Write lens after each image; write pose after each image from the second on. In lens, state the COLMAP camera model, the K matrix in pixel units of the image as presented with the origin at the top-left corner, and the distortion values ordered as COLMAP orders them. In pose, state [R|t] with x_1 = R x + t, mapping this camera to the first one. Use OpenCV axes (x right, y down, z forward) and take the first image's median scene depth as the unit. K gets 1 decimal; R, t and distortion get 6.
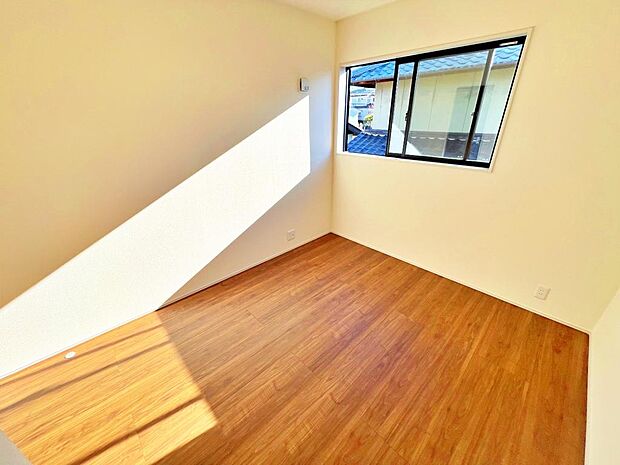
lens RADIAL K [[249.6, 0, 306.4], [0, 249.6, 232.1], [0, 0, 1]] dist [-0.002231, -0.000759]
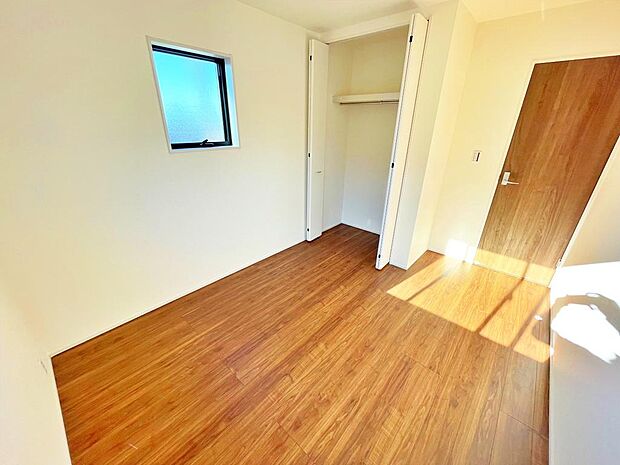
lens RADIAL K [[249.6, 0, 306.6], [0, 249.6, 231.6], [0, 0, 1]] dist [-0.002231, -0.000759]
pose [[-0.996934, 0.032455, -0.071198, 0.213001], [-0.031686, 0.664523, 0.746596, -0.551217], [0.071543, 0.746563, -0.661457, 1.178949]]
